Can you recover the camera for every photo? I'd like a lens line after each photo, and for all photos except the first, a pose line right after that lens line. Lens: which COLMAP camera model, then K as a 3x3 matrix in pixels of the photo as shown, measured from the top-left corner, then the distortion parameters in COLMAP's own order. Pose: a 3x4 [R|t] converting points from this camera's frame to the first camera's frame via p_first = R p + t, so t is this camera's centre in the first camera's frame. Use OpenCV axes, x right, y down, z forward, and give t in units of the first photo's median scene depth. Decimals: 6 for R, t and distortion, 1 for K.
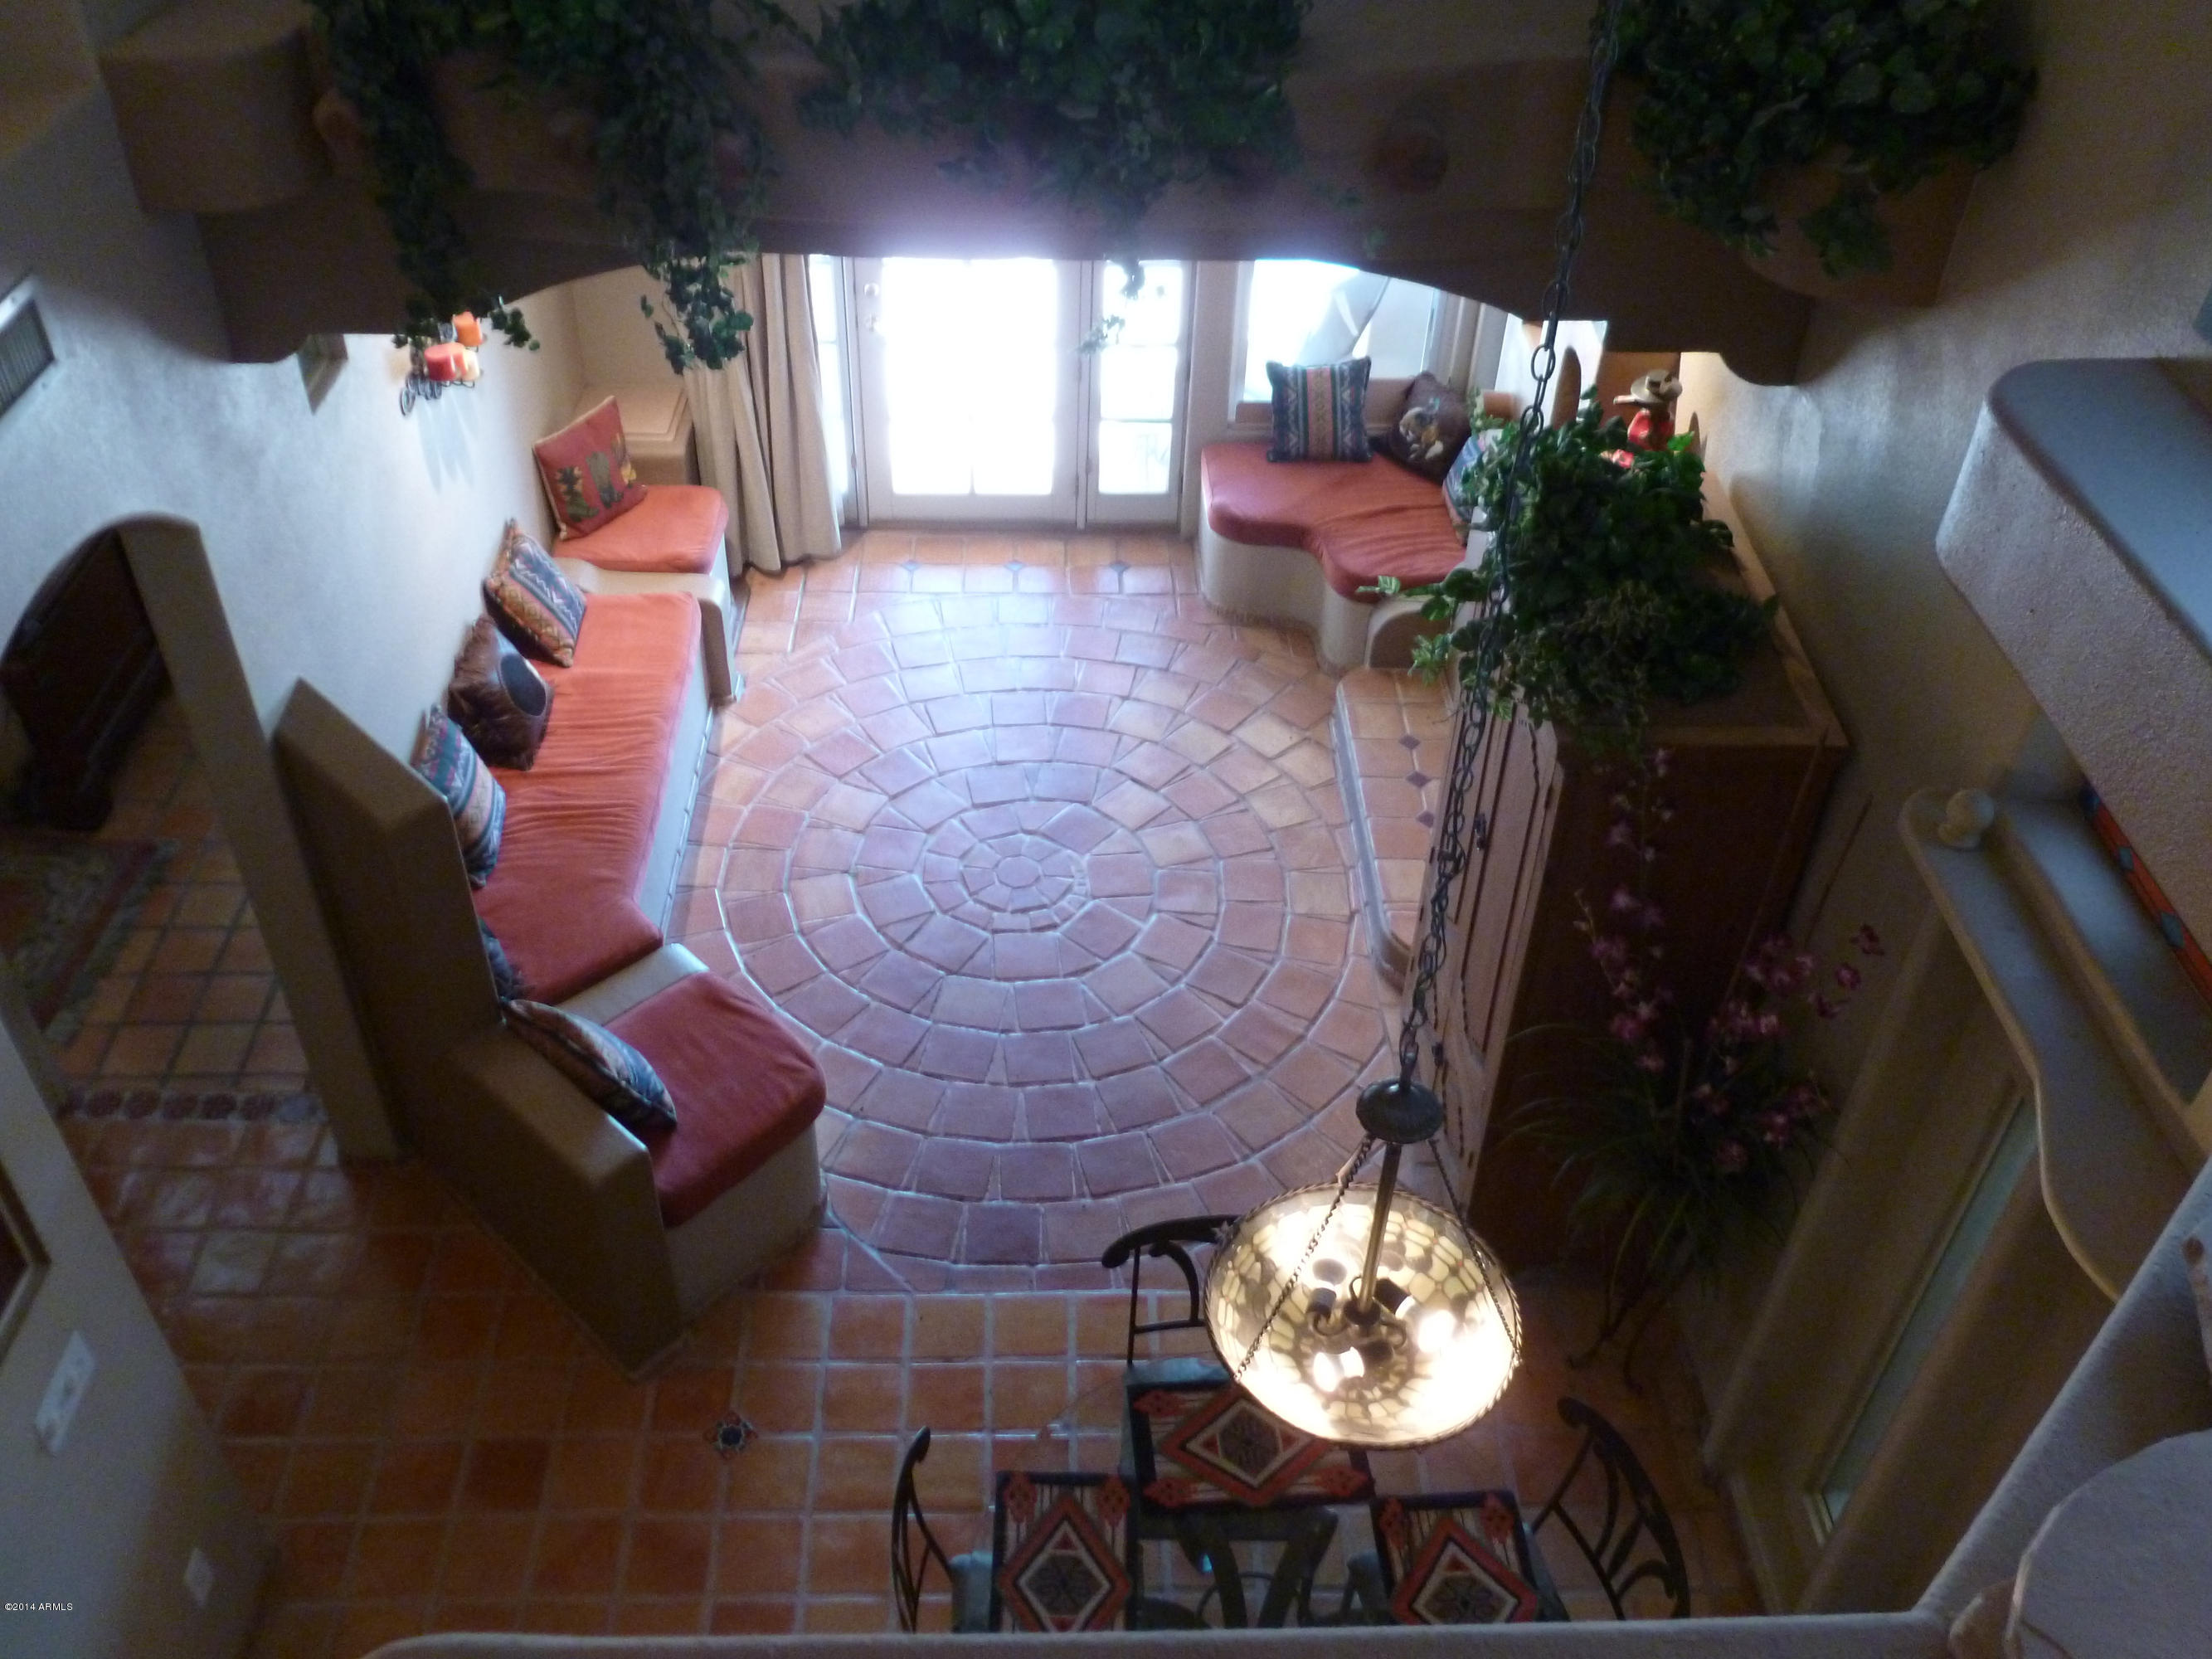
lens RADIAL K [[1880.0, 0, 1108.4], [0, 1880.0, 837.5], [0, 0, 1]] dist [-0.016706, -0.002453]
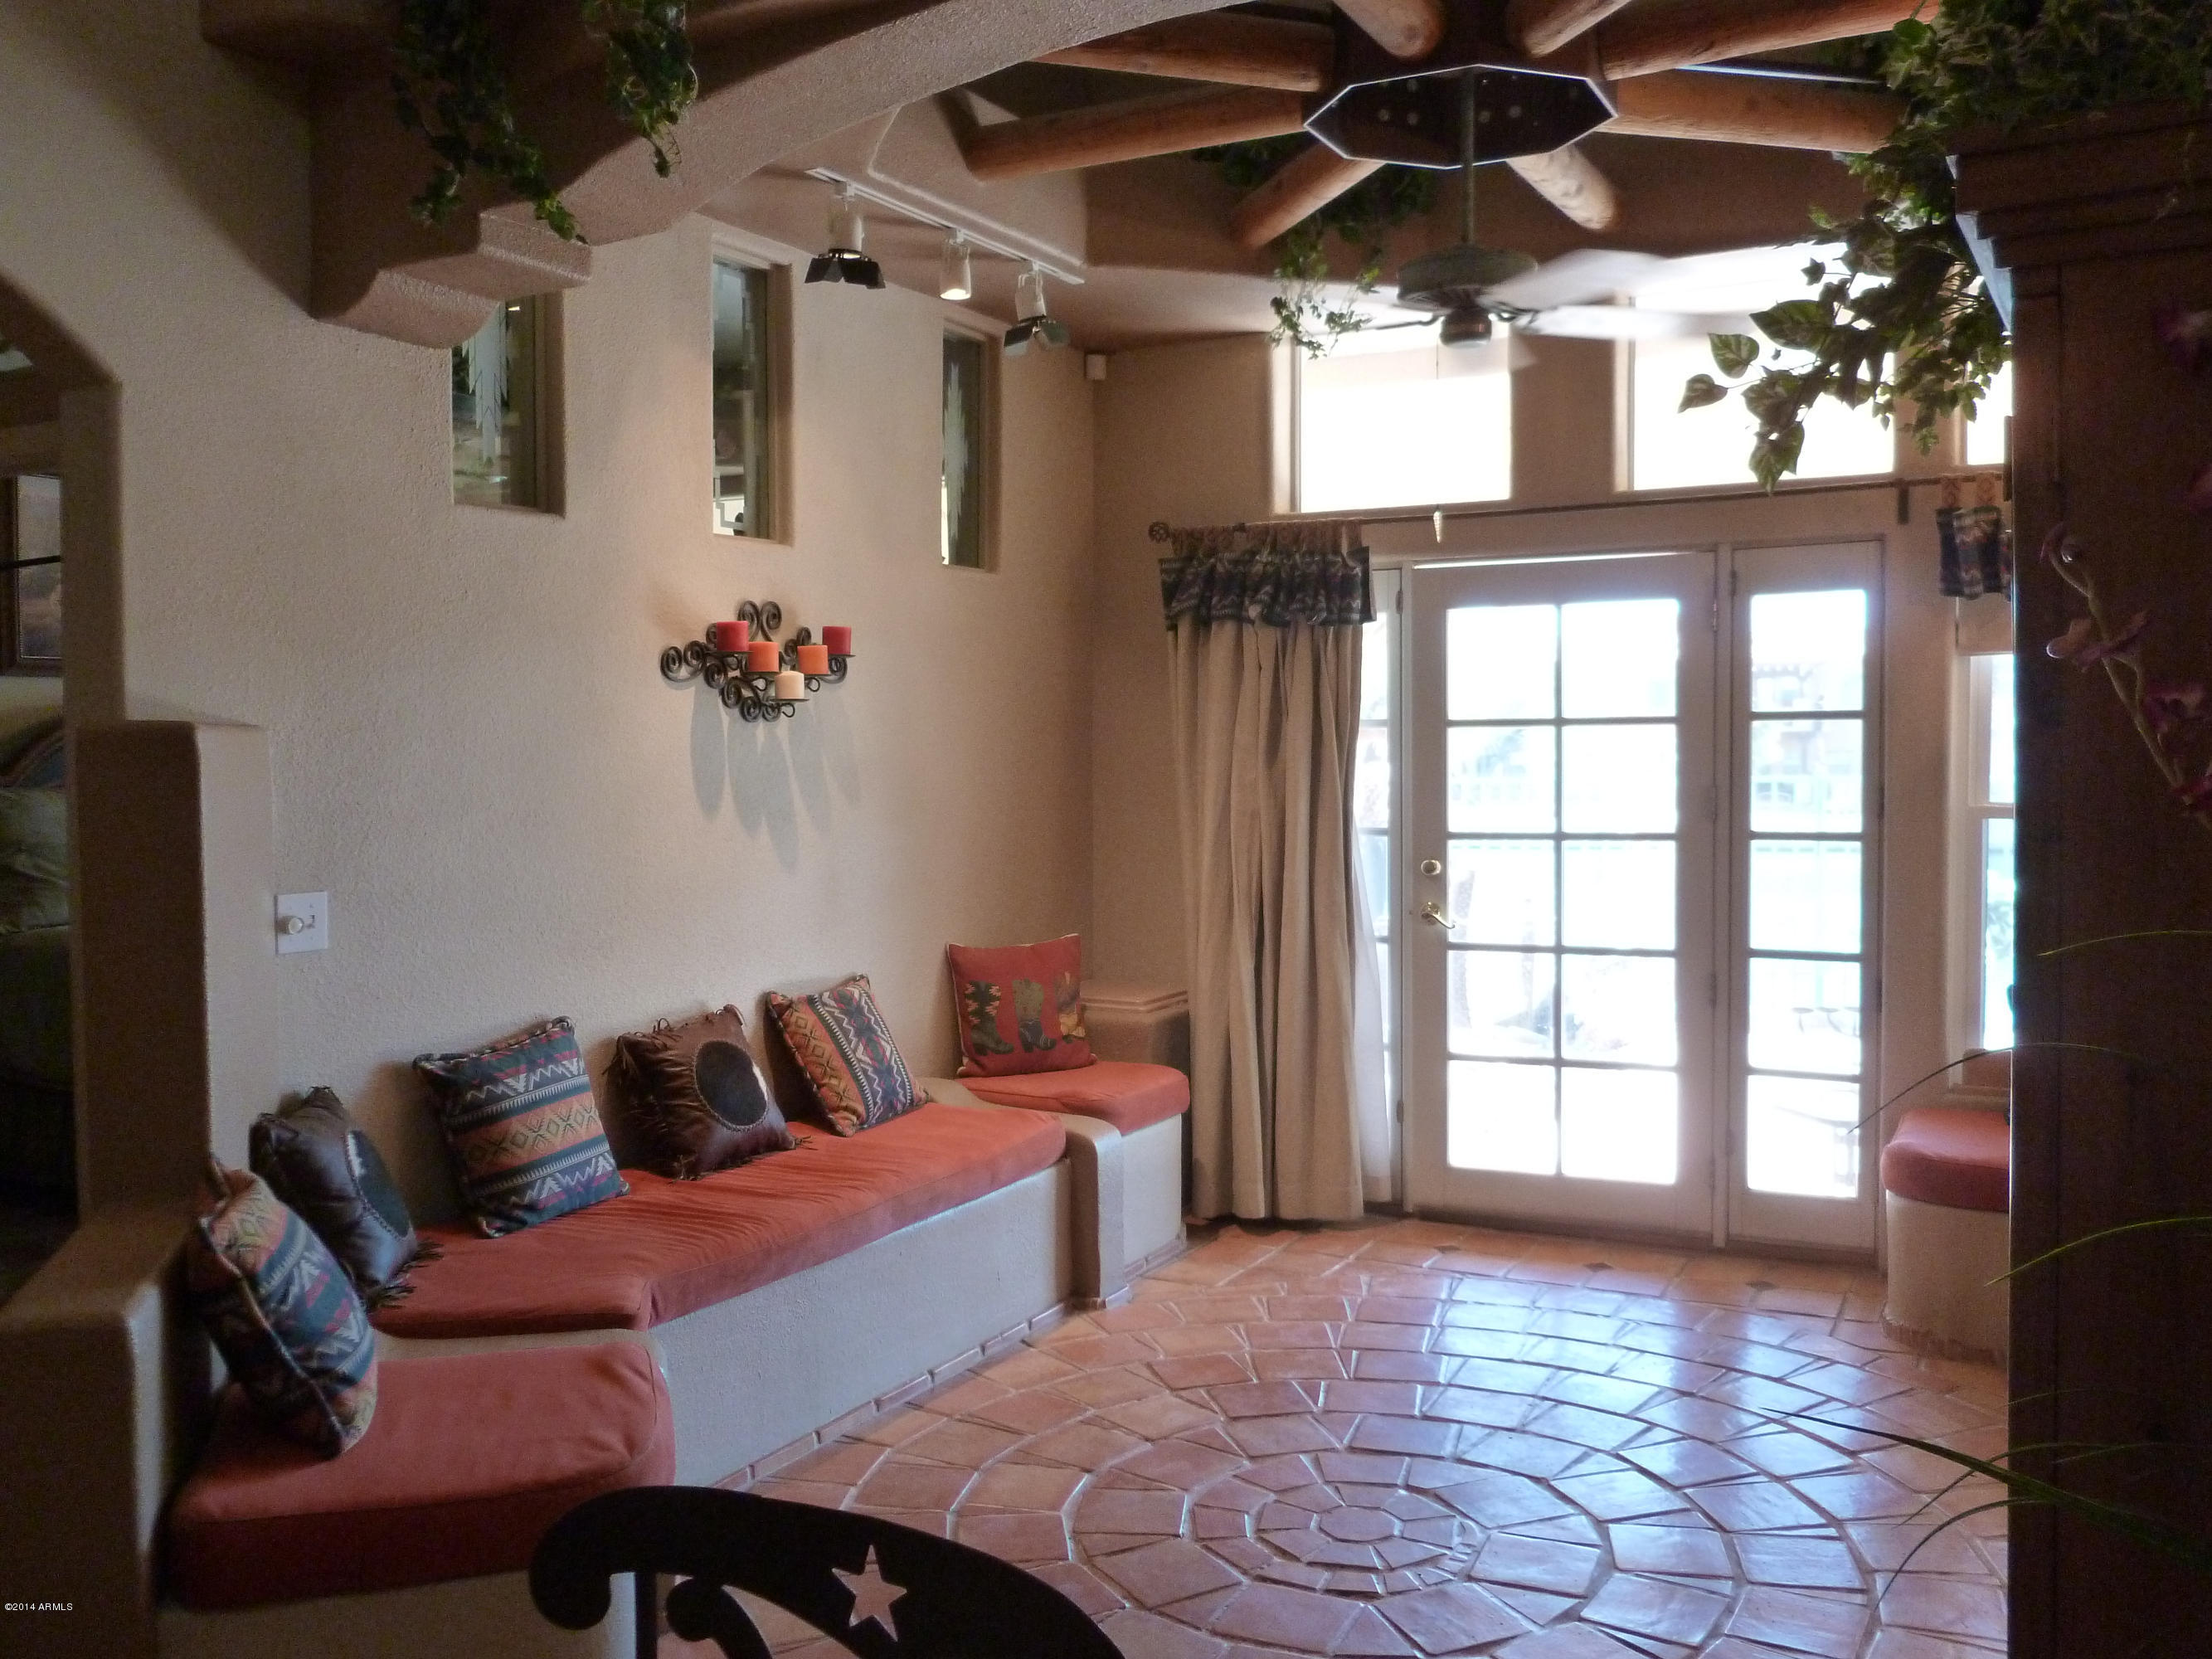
lens RADIAL K [[1880.0, 0, 1100.9], [0, 1880.0, 829.9], [0, 0, 1]] dist [-0.016706, -0.002453]
pose [[0.860452, -0.023497, -0.508990, 0.192000], [-0.295680, 0.790512, -0.536343, 0.194701], [0.414966, 0.611995, 0.673250, 0.513808]]
